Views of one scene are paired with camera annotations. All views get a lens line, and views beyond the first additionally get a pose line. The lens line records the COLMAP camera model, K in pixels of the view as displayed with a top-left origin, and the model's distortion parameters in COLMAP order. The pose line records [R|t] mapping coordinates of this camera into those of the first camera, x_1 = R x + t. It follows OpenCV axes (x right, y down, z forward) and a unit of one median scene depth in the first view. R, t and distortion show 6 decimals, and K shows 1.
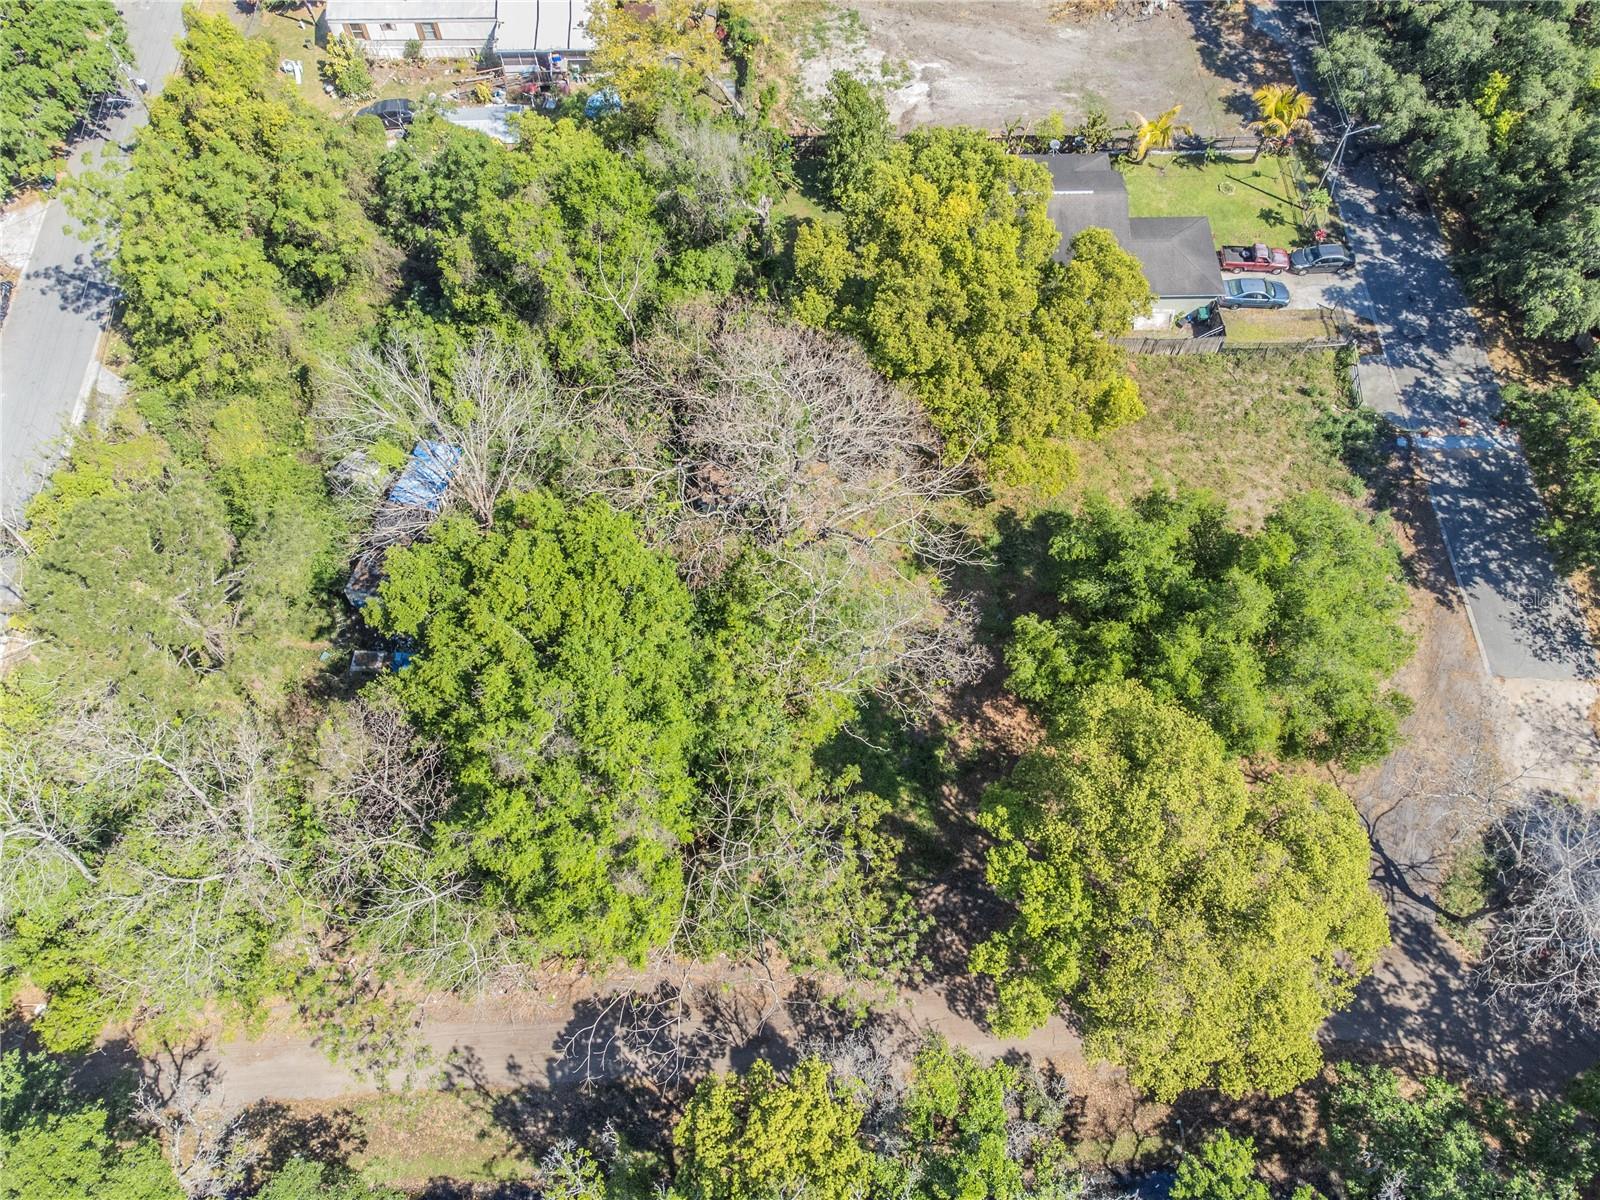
lens RADIAL K [[1209.0, 0, 785.4], [0, 1209.0, 598.0], [0, 0, 1]] dist [0.007795, 0.031691]
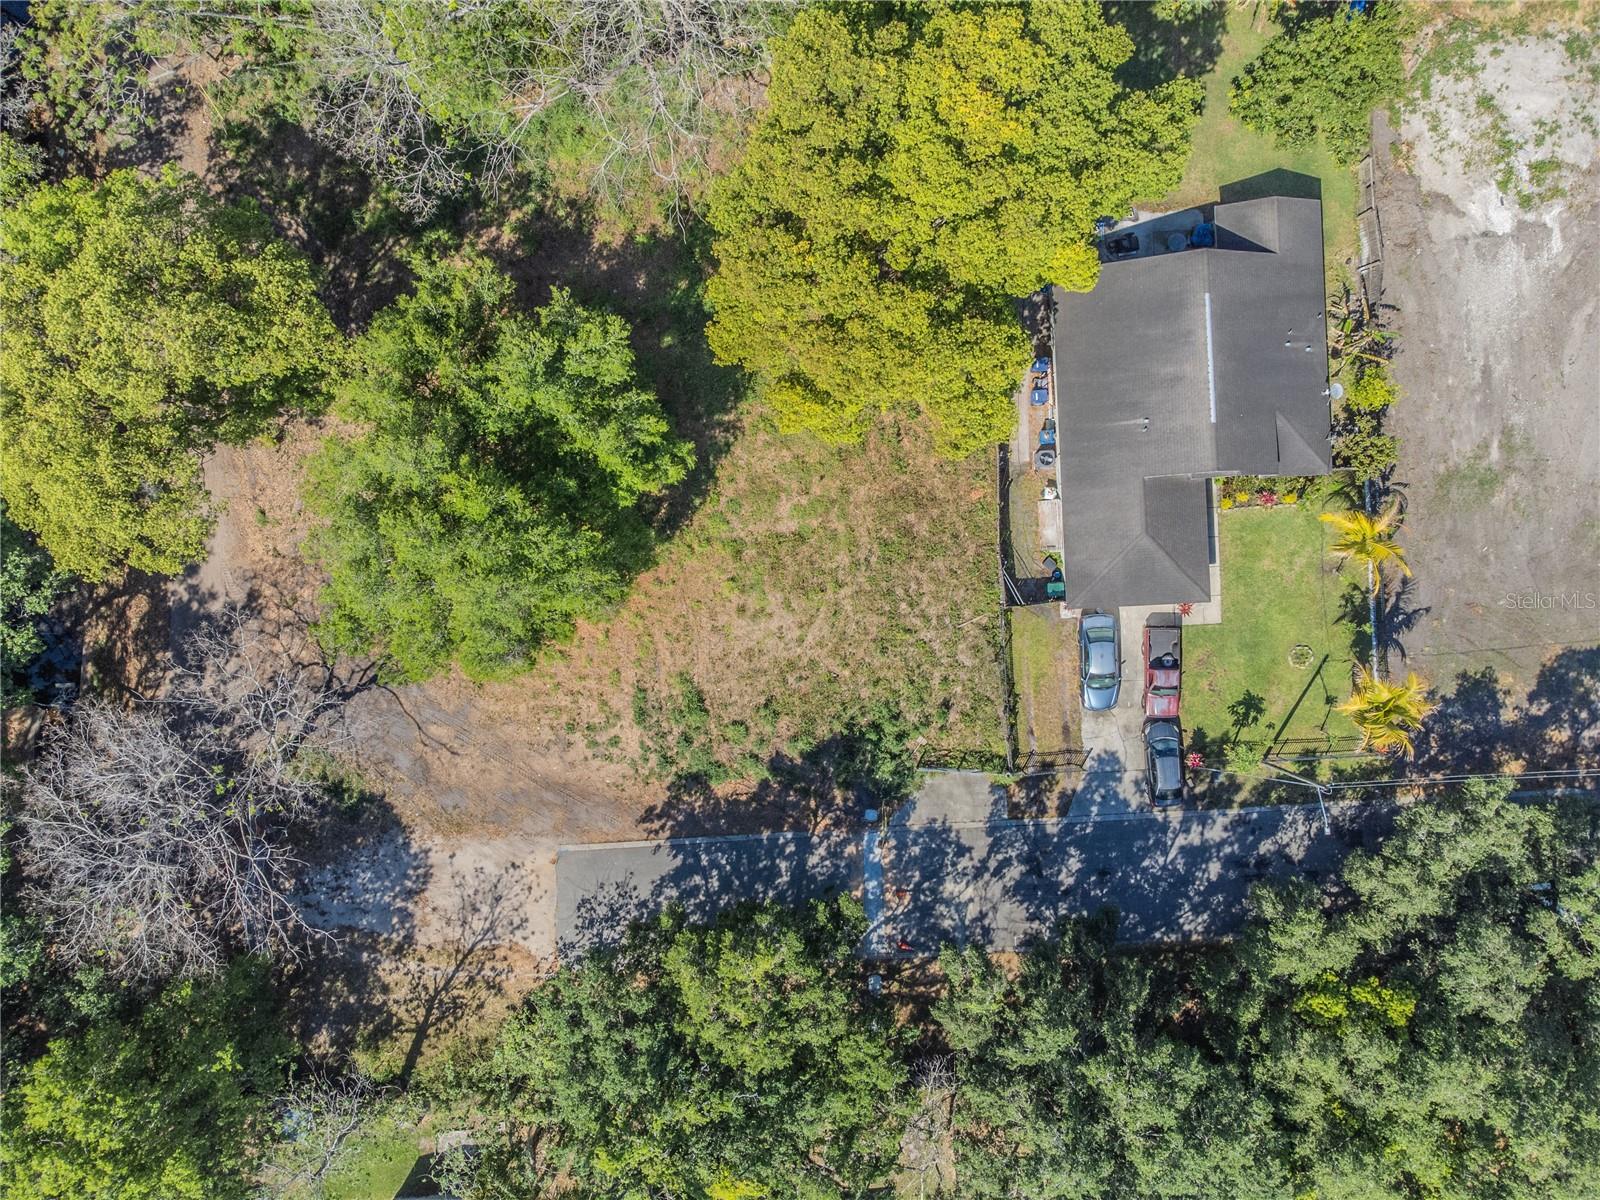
lens RADIAL K [[1188.8, 0, 800.5], [0, 1188.8, 585.3], [0, 0, 1]] dist [0.030822, -0.002716]
pose [[0.037740, 0.999198, 0.013396, 0.349453], [-0.880592, 0.026917, 0.473109, -0.473662], [0.472369, -0.029651, 0.880902, 0.285966]]
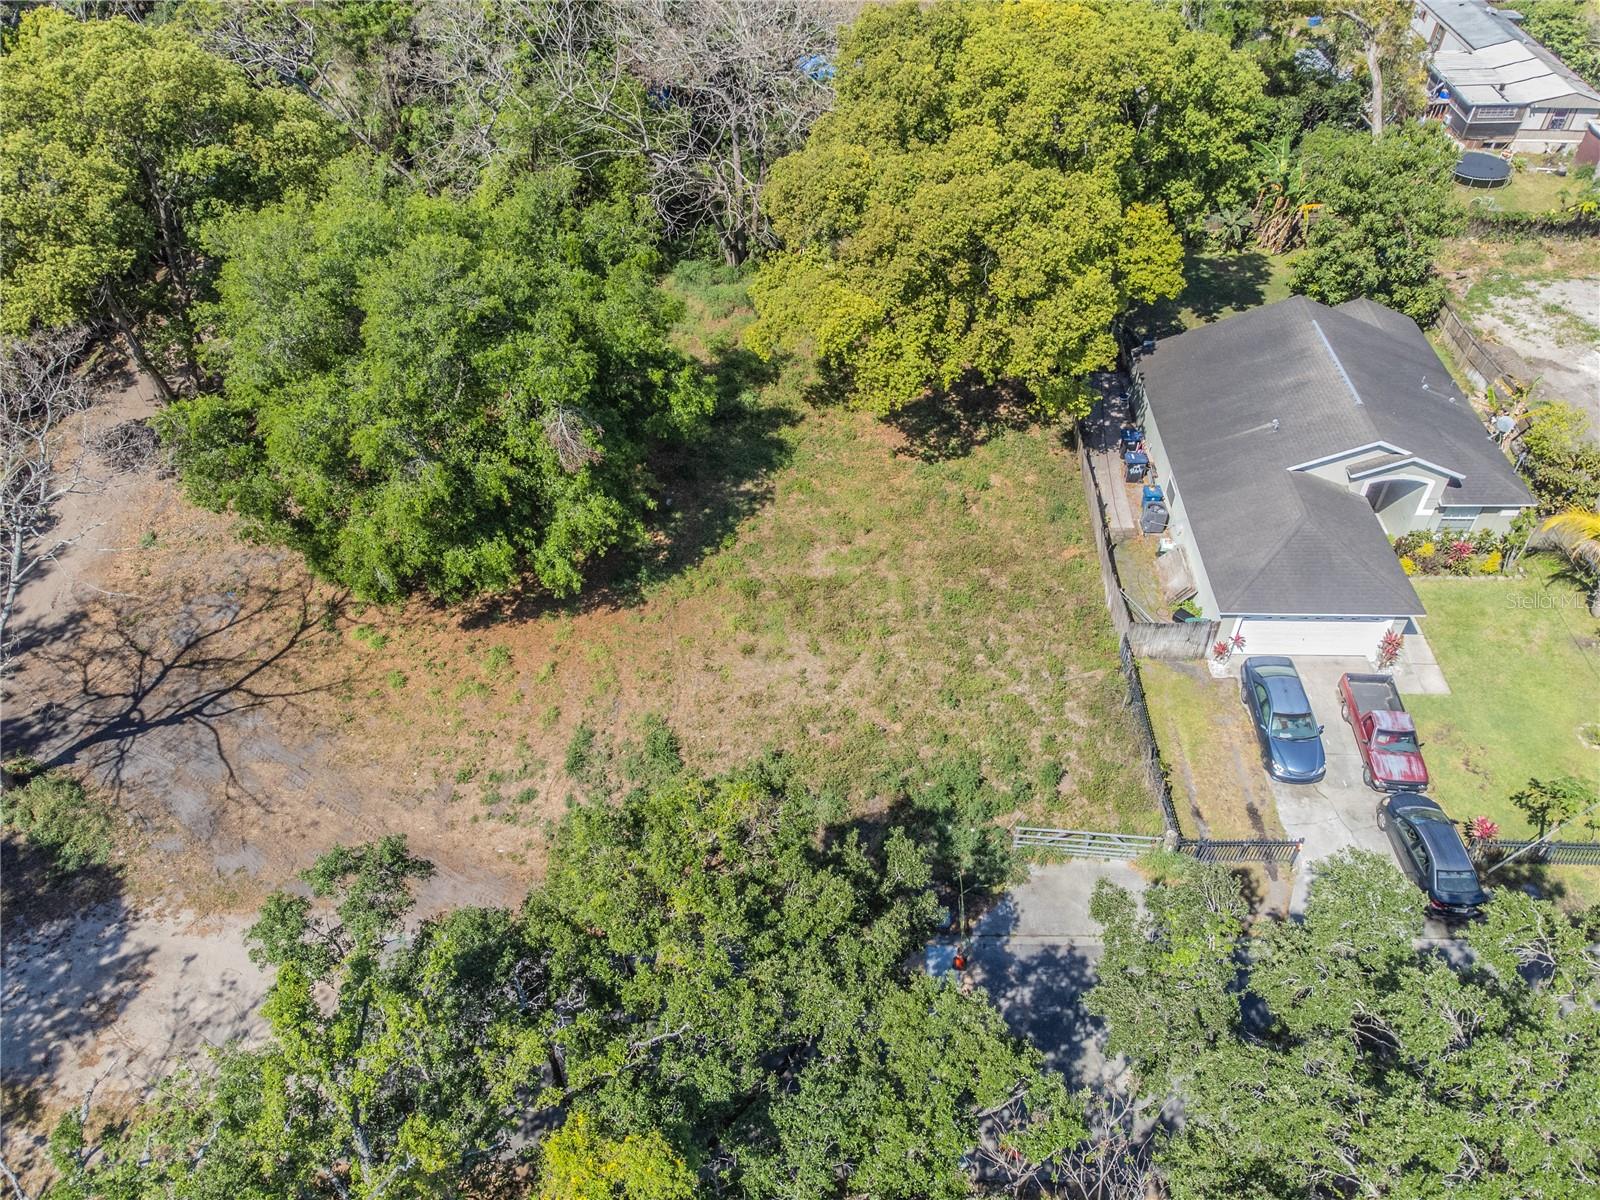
lens RADIAL K [[1209.0, 0, 800.7], [0, 1209.0, 576.4], [0, 0, 1]] dist [0.007795, 0.031691]
pose [[-0.028591, 0.683857, -0.729056, 0.771273], [-0.880102, 0.328577, 0.342721, -0.287037], [0.473923, 0.651442, 0.592470, 0.624295]]
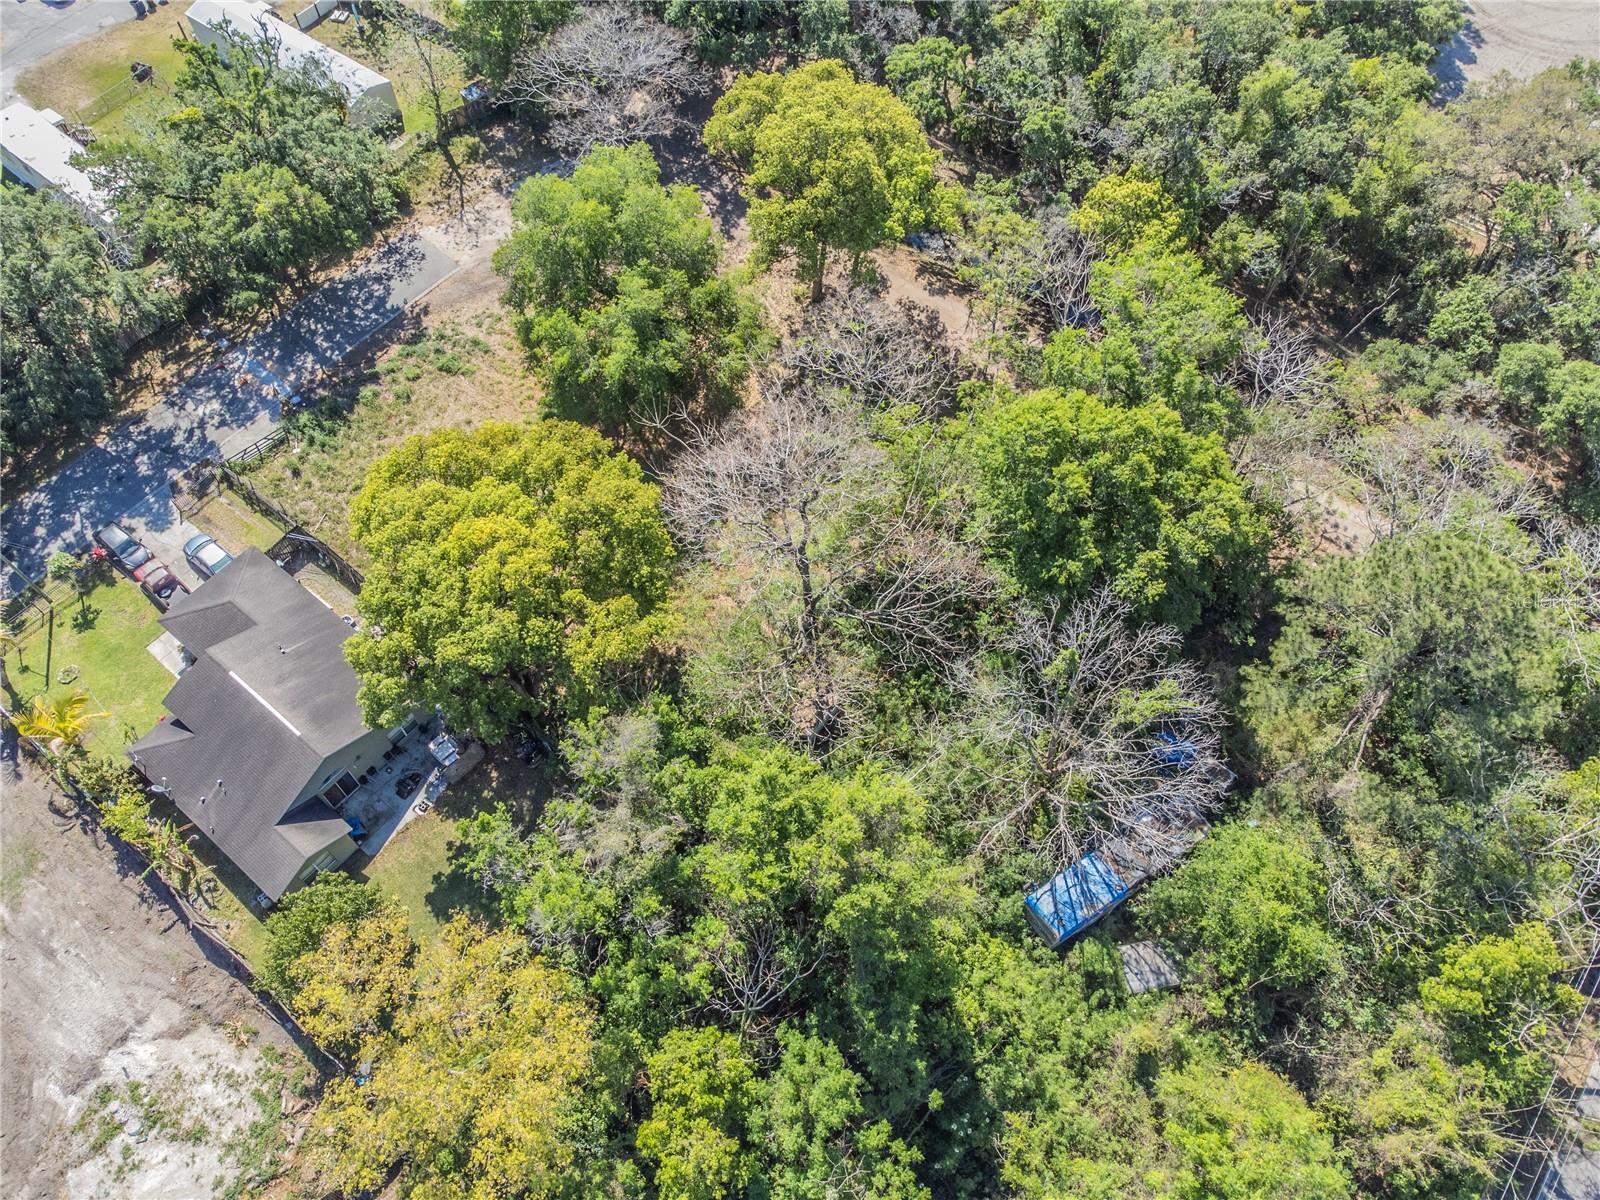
lens RADIAL K [[1209.0, 0, 802.1], [0, 1209.0, 595.6], [0, 0, 1]] dist [0.007795, 0.031691]
pose [[-0.766775, -0.532493, 0.358479, -0.333674], [0.576010, -0.324282, 0.750369, -0.754862], [-0.283318, 0.781852, 0.555373, 0.406390]]
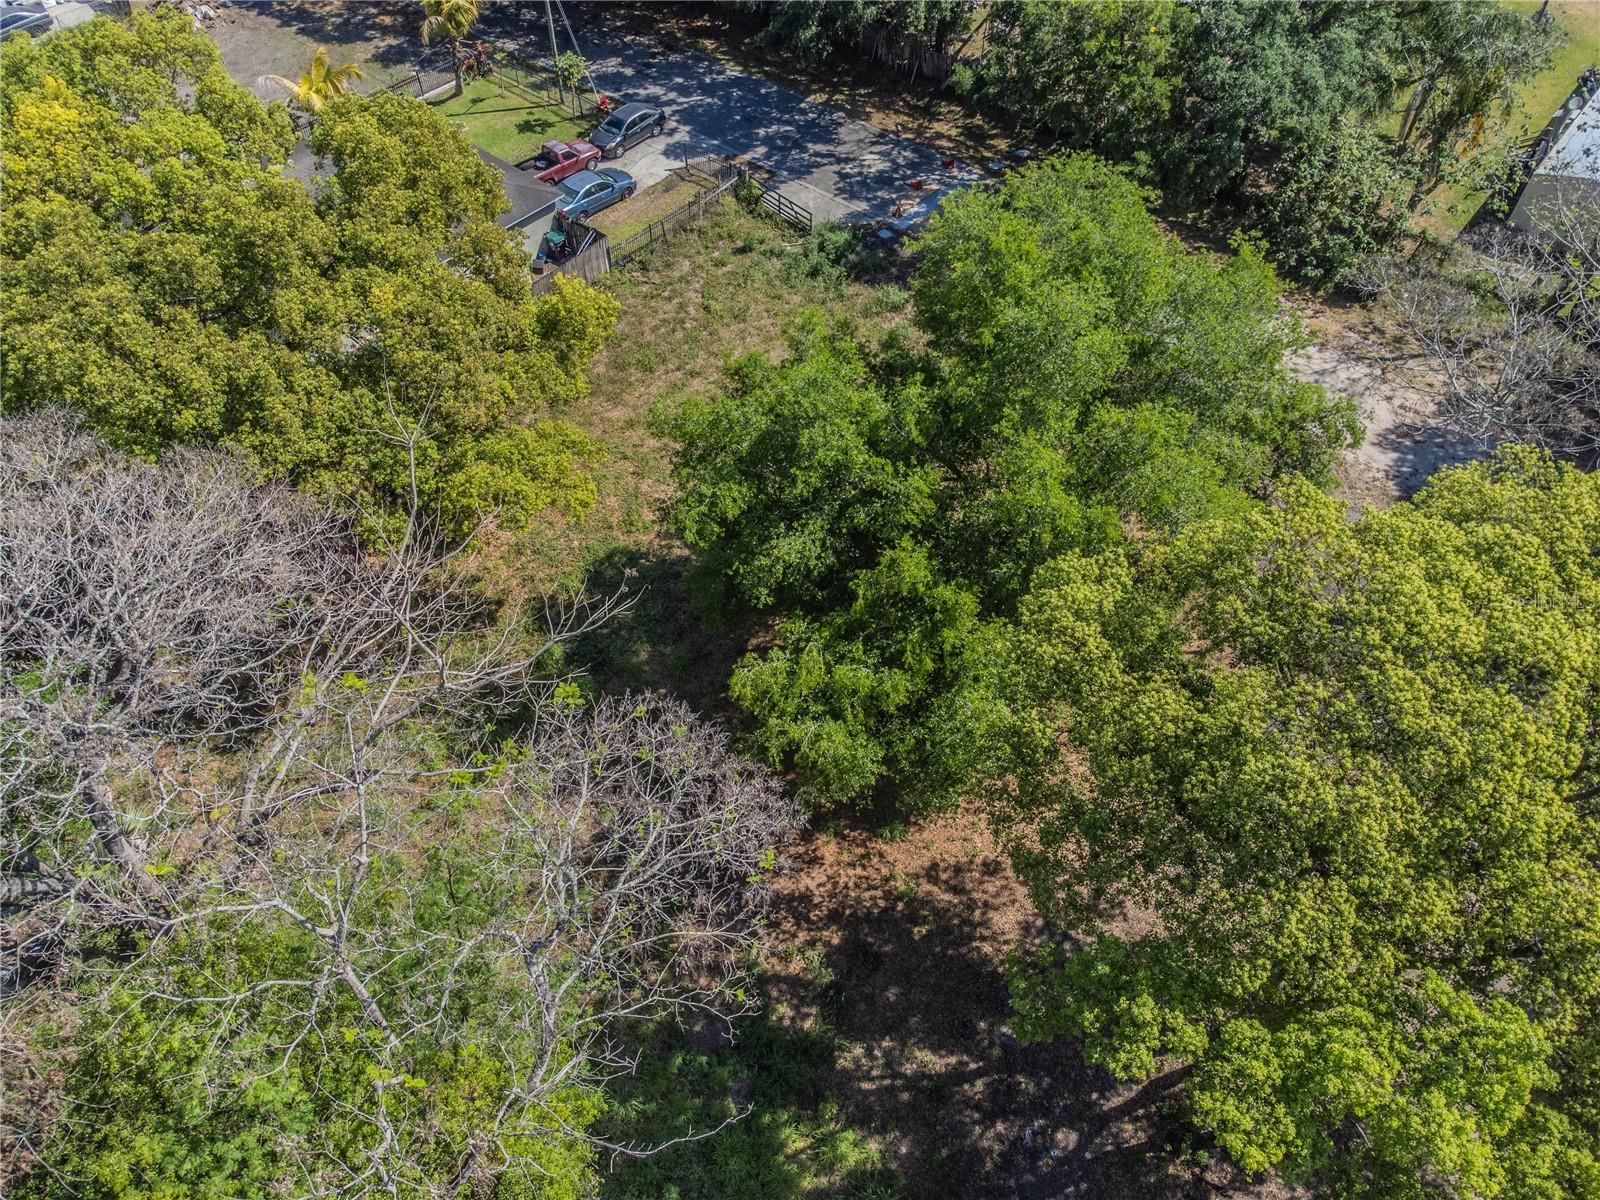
lens RADIAL K [[1209.0, 0, 809.0], [0, 1209.0, 588.4], [0, 0, 1]] dist [0.007795, 0.031691]
pose [[0.662094, -0.567667, 0.489270, 0.001439], [0.660402, 0.750564, -0.022846, 0.016974], [-0.354260, 0.338241, 0.871833, 0.464864]]
